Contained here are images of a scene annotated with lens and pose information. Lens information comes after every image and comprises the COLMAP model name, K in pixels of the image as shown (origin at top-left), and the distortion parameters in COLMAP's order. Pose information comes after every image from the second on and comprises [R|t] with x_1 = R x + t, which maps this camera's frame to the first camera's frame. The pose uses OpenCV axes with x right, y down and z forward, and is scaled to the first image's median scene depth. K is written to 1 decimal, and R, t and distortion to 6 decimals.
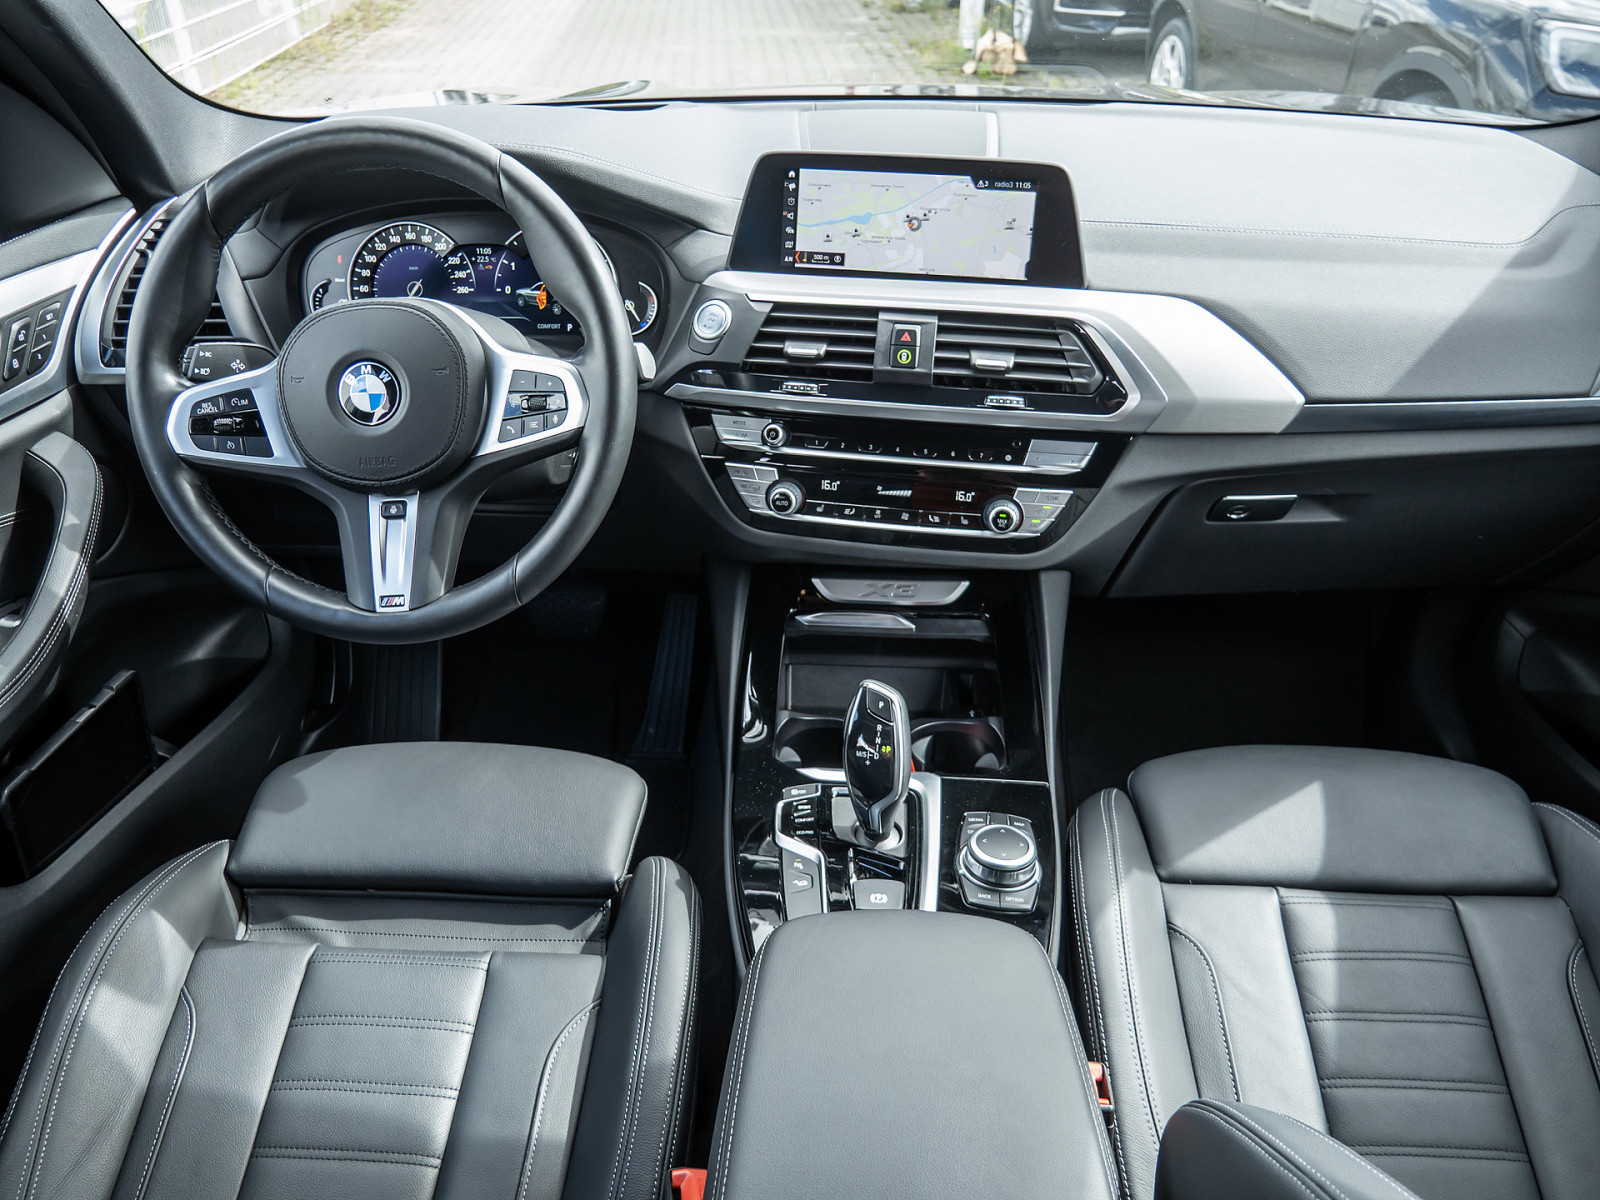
lens RADIAL K [[1152.0, 0, 808.2], [0, 1152.0, 595.1], [0, 0, 1]] dist [-0.041044, -0.004551]
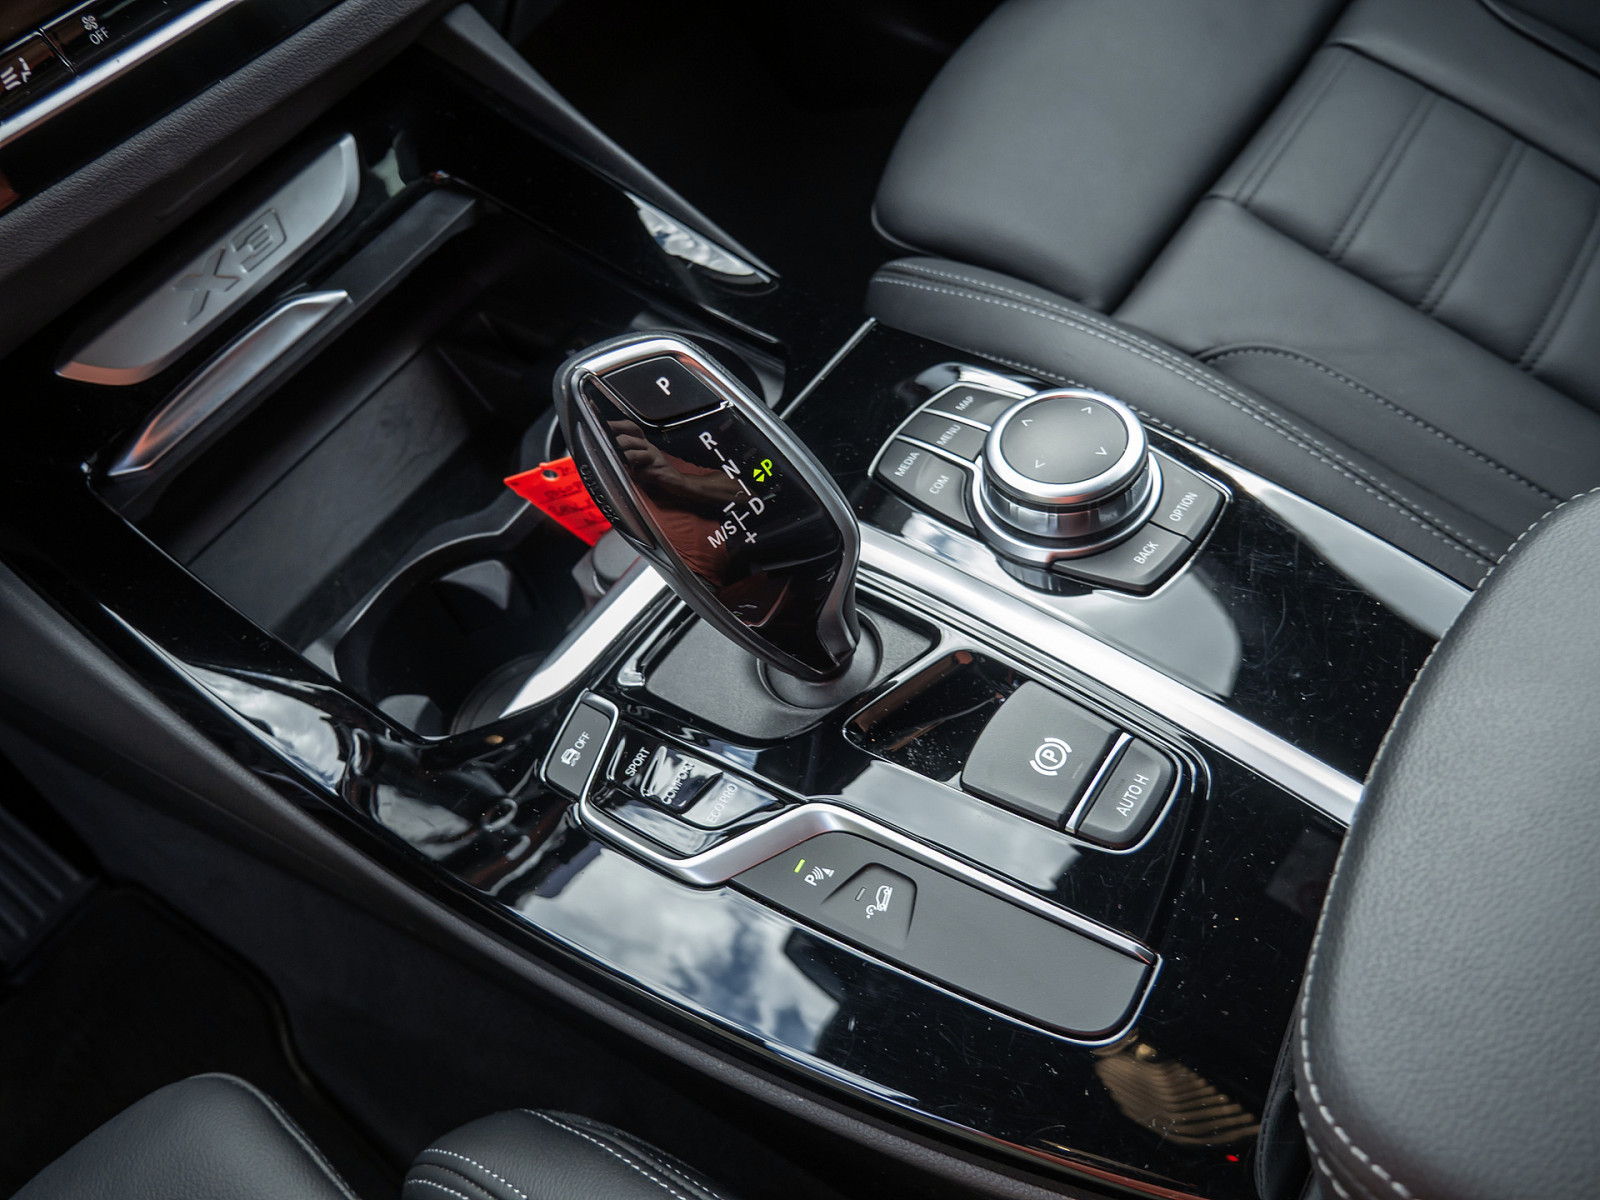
lens RADIAL K [[1152.0, 0, 797.0], [0, 1152.0, 608.0], [0, 0, 1]] dist [-0.041044, -0.004551]
pose [[0.538574, -0.742897, 0.397544, -0.081463], [0.580385, 0.669129, 0.464133, 0.007652], [-0.610811, -0.019241, 0.791542, 0.638825]]
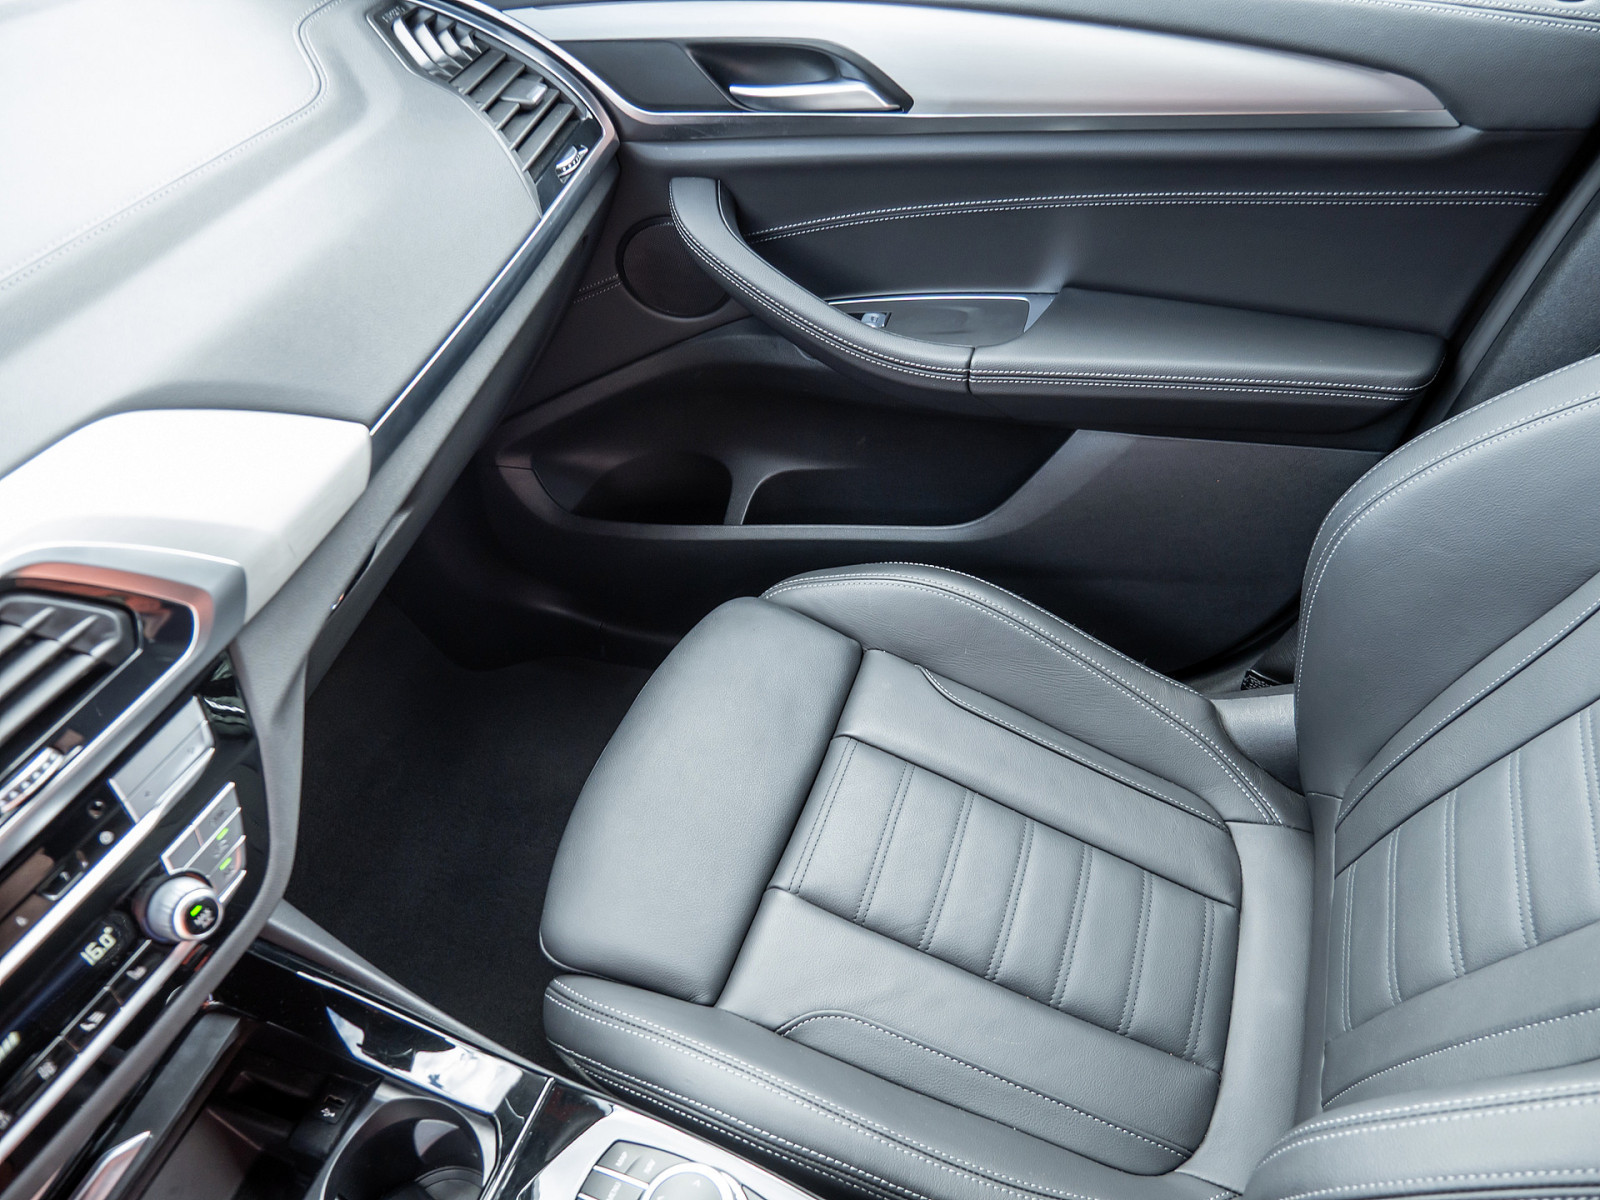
lens RADIAL K [[1152.0, 0, 803.7], [0, 1152.0, 608.2], [0, 0, 1]] dist [-0.041044, -0.004551]
pose [[0.282912, -0.680376, 0.676054, -0.015658], [0.568161, 0.686756, 0.453385, -0.244292], [-0.772757, 0.255840, 0.580855, 0.418904]]
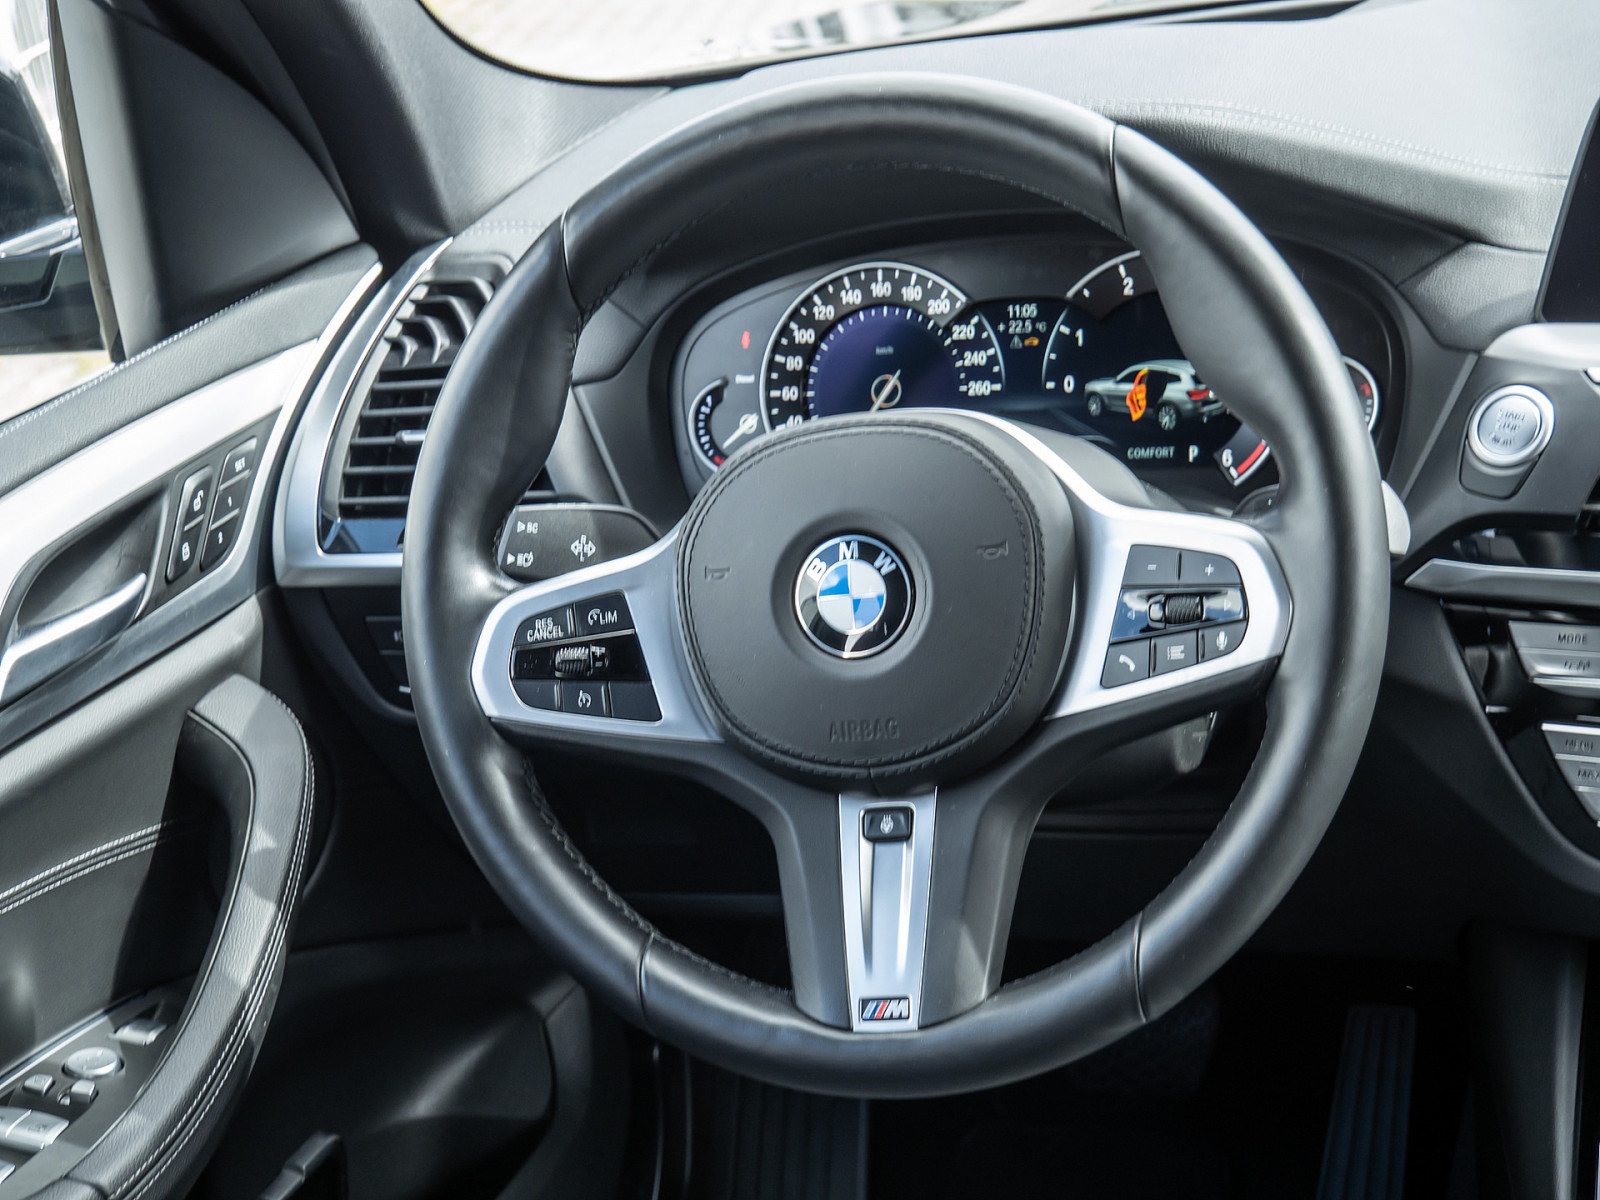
lens RADIAL K [[2468.7, 0, 801.7], [0, 2468.7, 608.2], [0, 0, 1]] dist [0.021305, 0.000000]
pose [[0.960981, -0.023480, -0.275617, -0.085890], [-0.020607, 0.987545, -0.155979, 0.001169], [0.275847, 0.155572, 0.948528, -0.044977]]
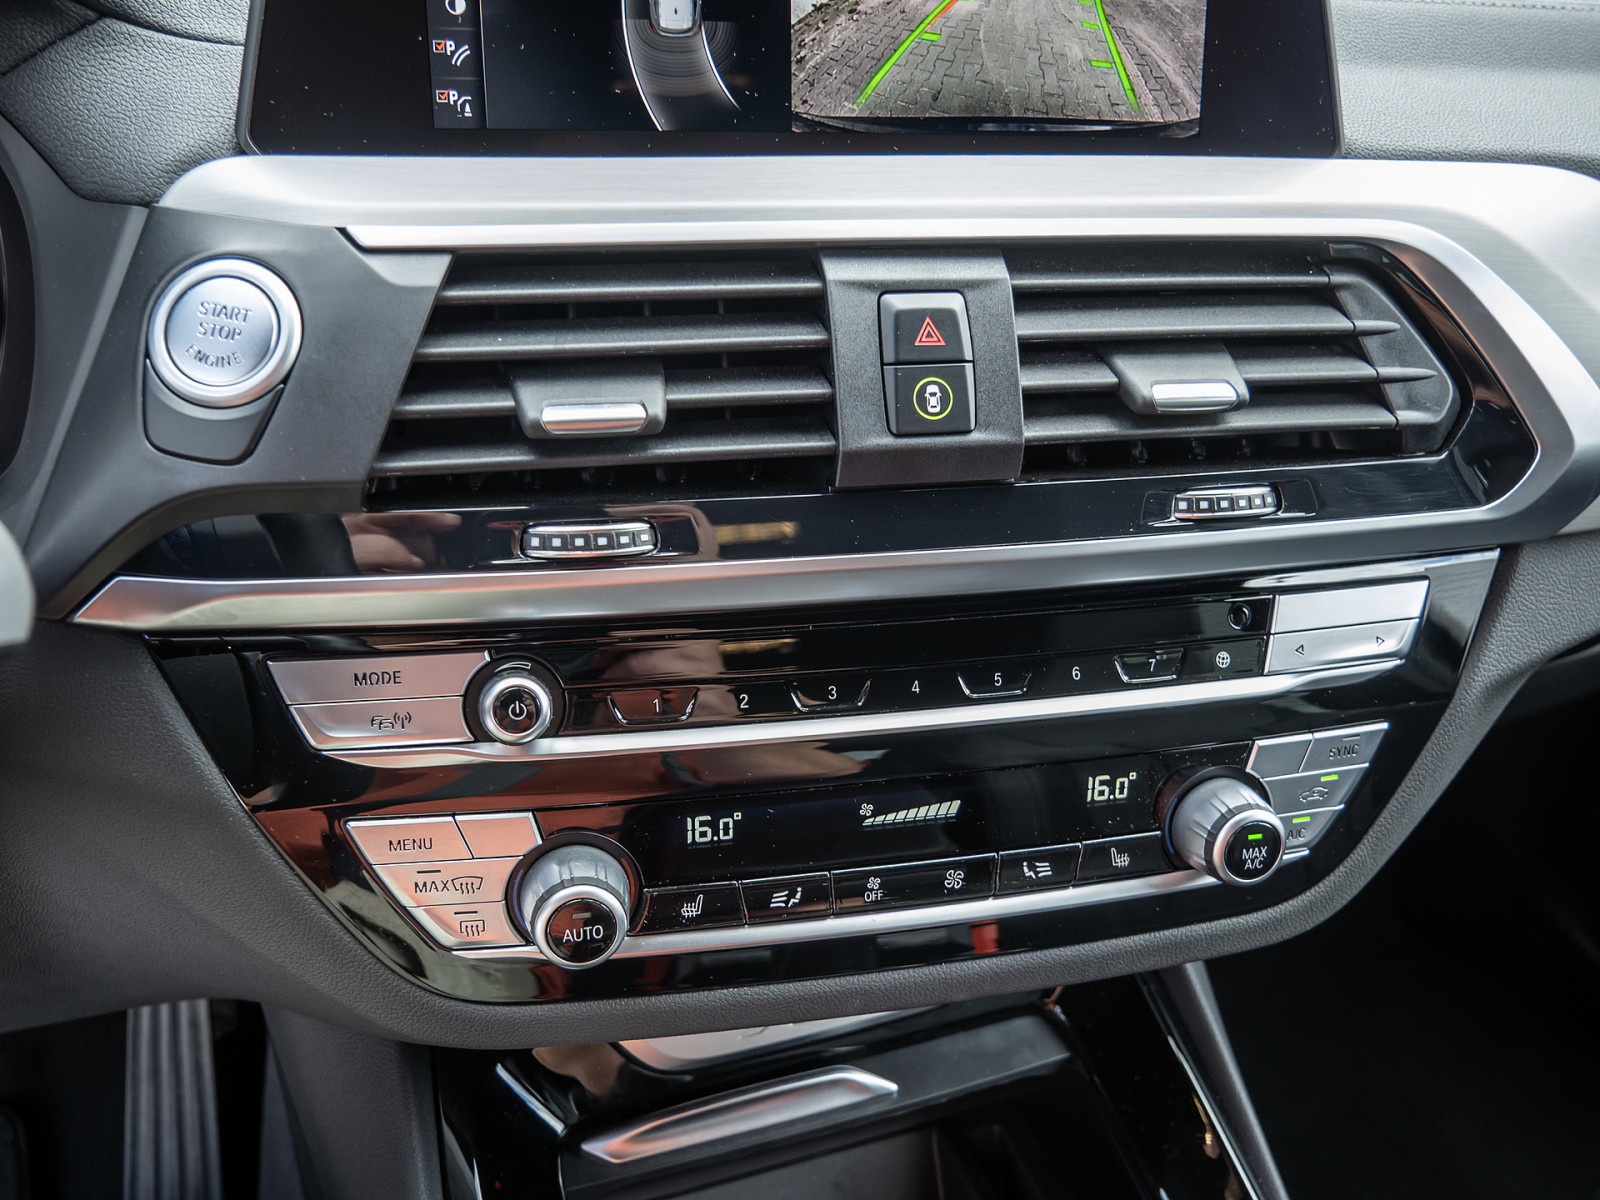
lens RADIAL K [[1379.5, 0, 803.9], [0, 1379.5, 609.8], [0, 0, 1]] dist [-0.040438, 0.045231]
pose [[0.917947, -0.156976, 0.364323, -0.086877], [0.162110, 0.986632, 0.016660, -0.160052], [-0.362068, 0.043768, 0.931124, 0.659681]]
